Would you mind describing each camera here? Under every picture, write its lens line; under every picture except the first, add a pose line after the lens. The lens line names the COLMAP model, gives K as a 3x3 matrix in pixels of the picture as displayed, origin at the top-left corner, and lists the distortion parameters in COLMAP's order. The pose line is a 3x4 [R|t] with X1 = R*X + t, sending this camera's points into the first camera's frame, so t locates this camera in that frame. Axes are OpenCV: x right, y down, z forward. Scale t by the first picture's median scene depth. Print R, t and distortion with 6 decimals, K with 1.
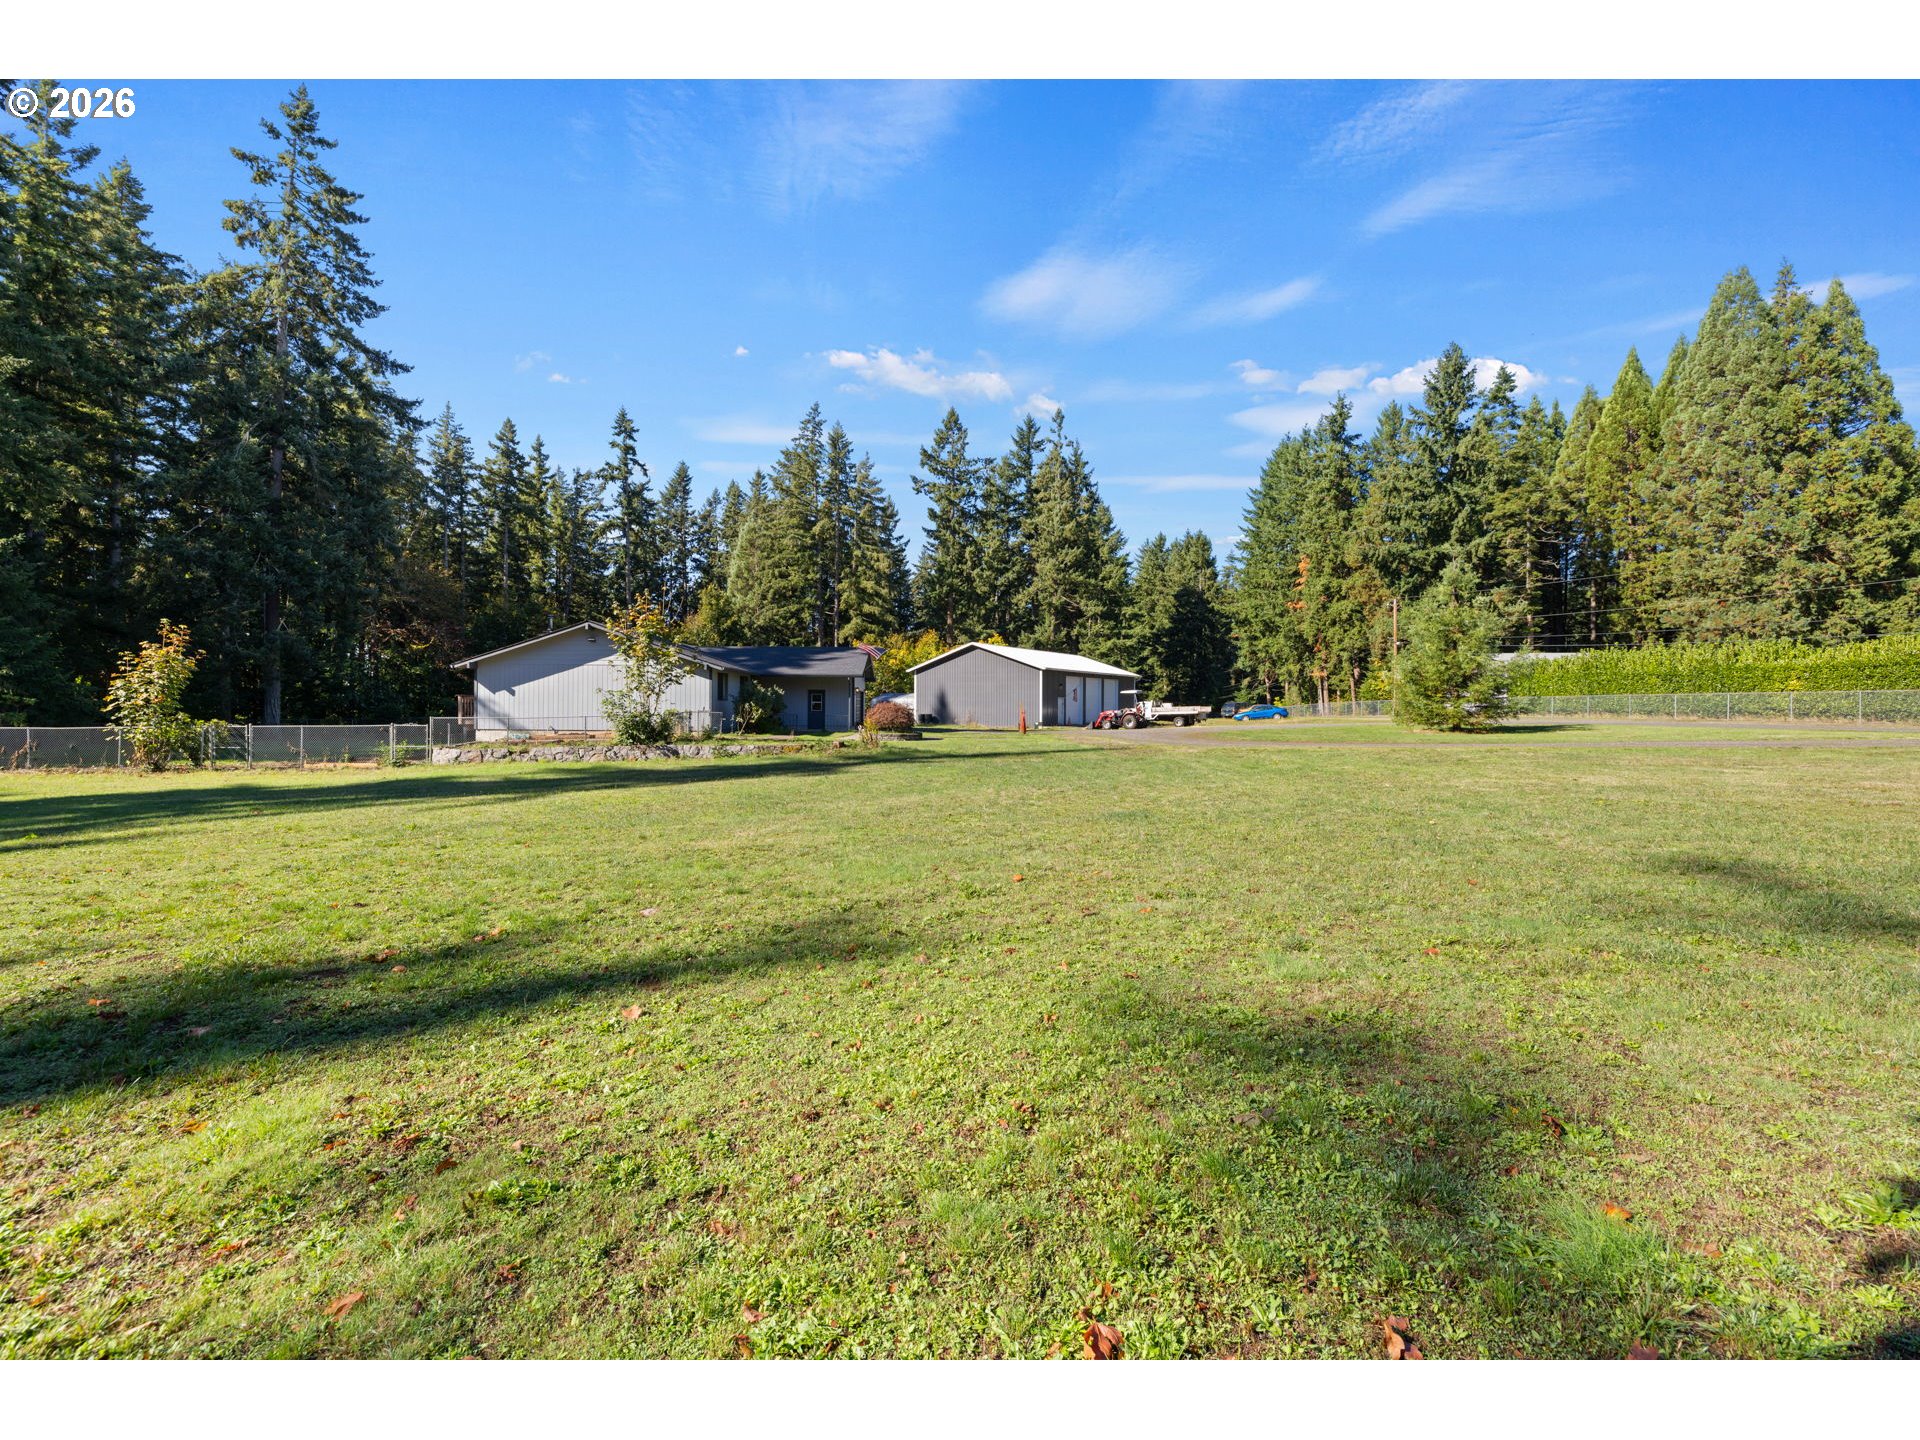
lens RADIAL K [[800.8, 0, 963.4], [0, 800.8, 706.5], [0, 0, 1]] dist [-0.009009, -0.000482]
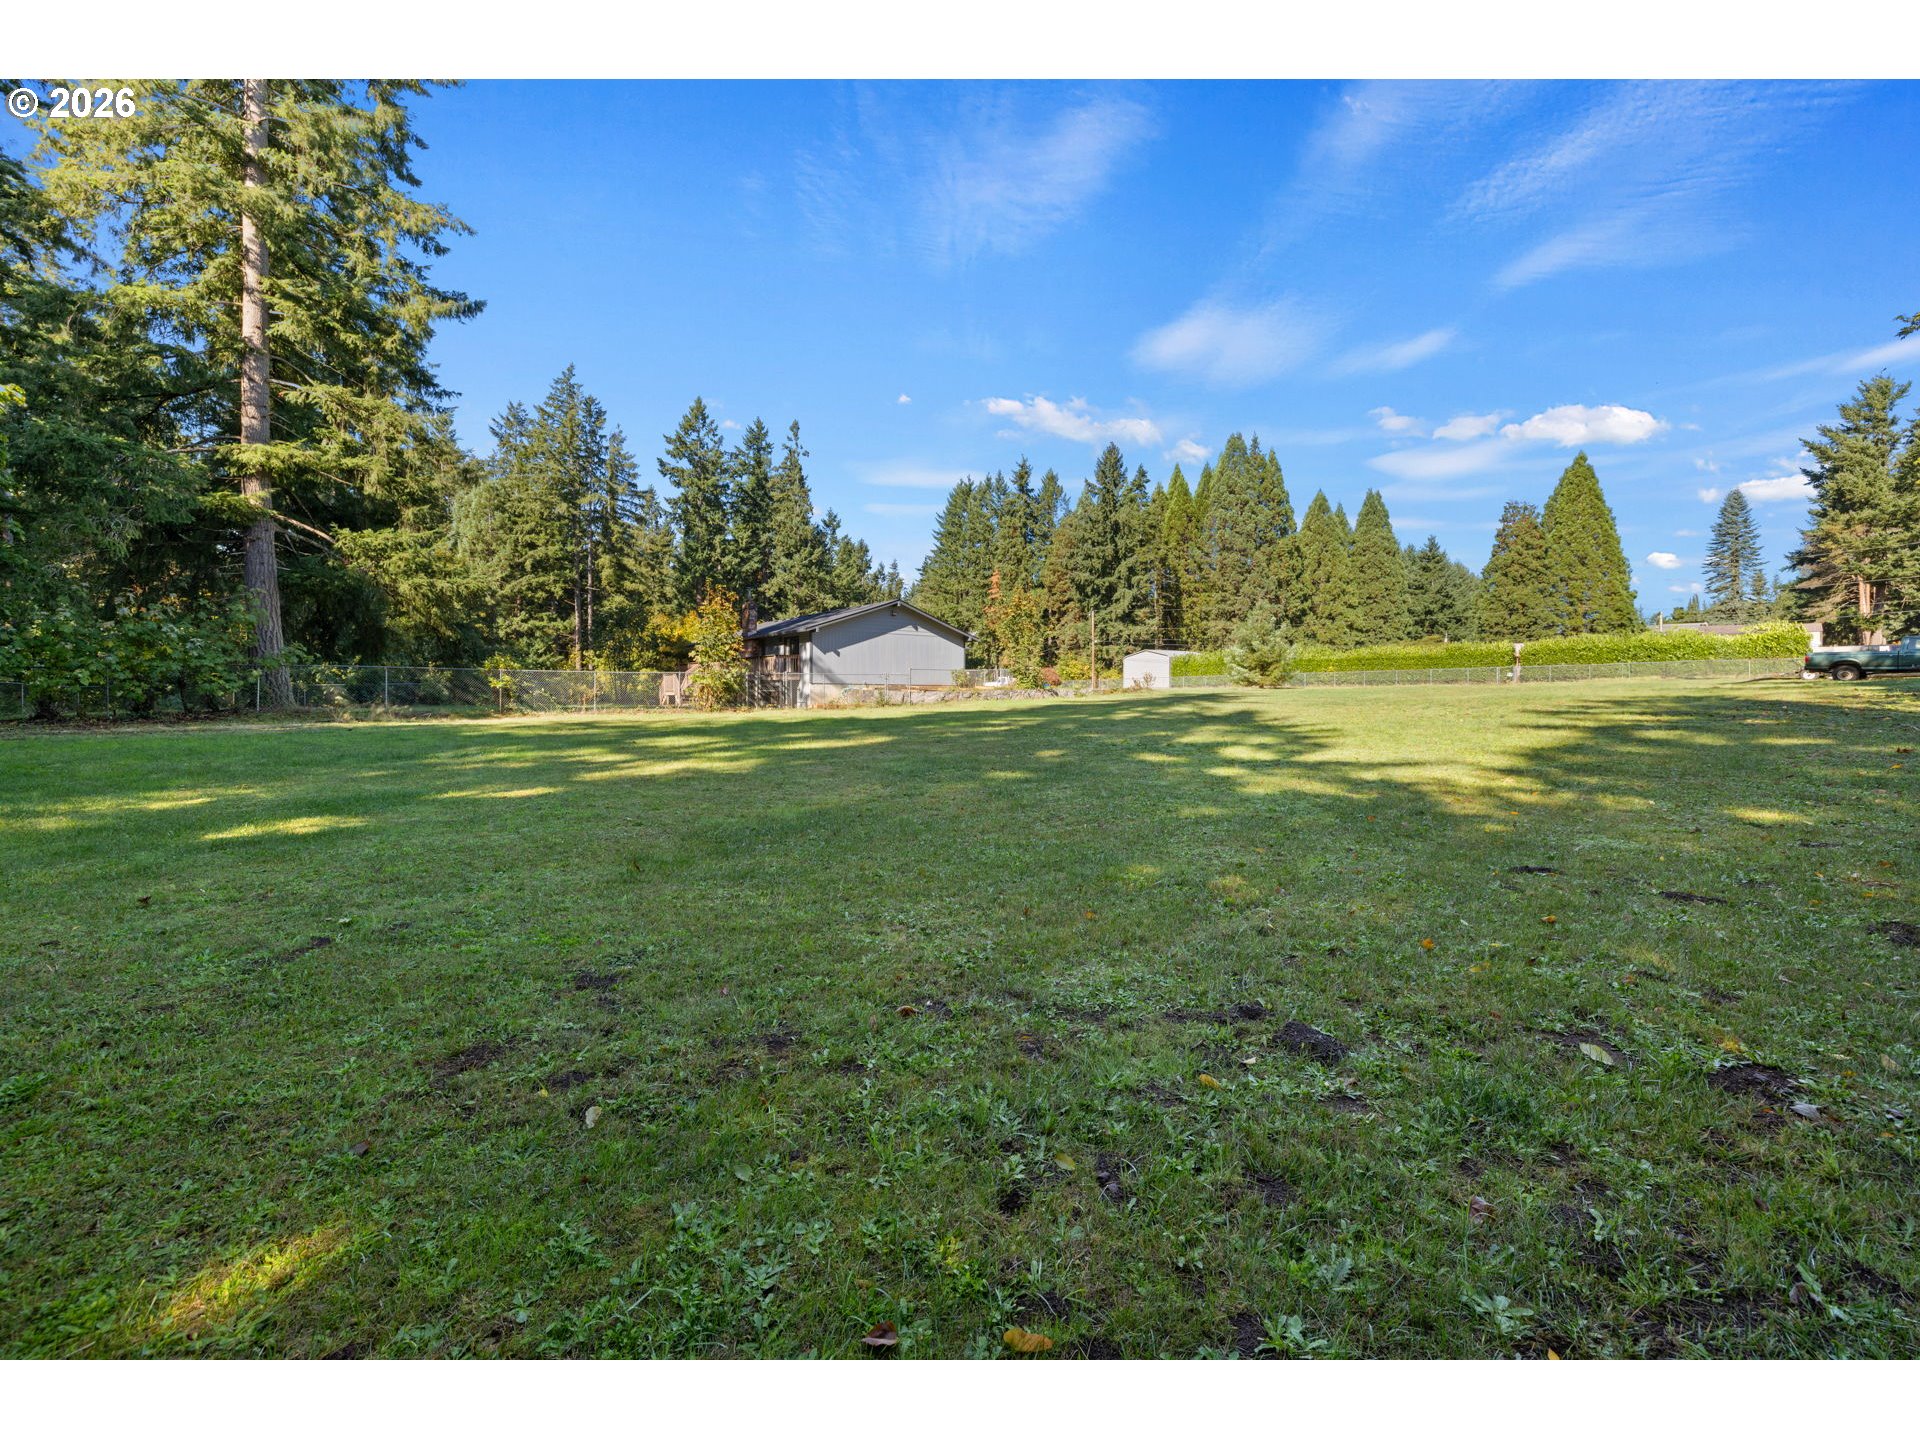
lens RADIAL K [[800.8, 0, 963.4], [0, 800.8, 706.5], [0, 0, 1]] dist [-0.009009, -0.000482]
pose [[0.810351, -0.010131, 0.585858, -0.513196], [0.004243, 0.999926, 0.011423, 0.023498], [-0.585930, -0.006770, 0.810333, -0.065512]]
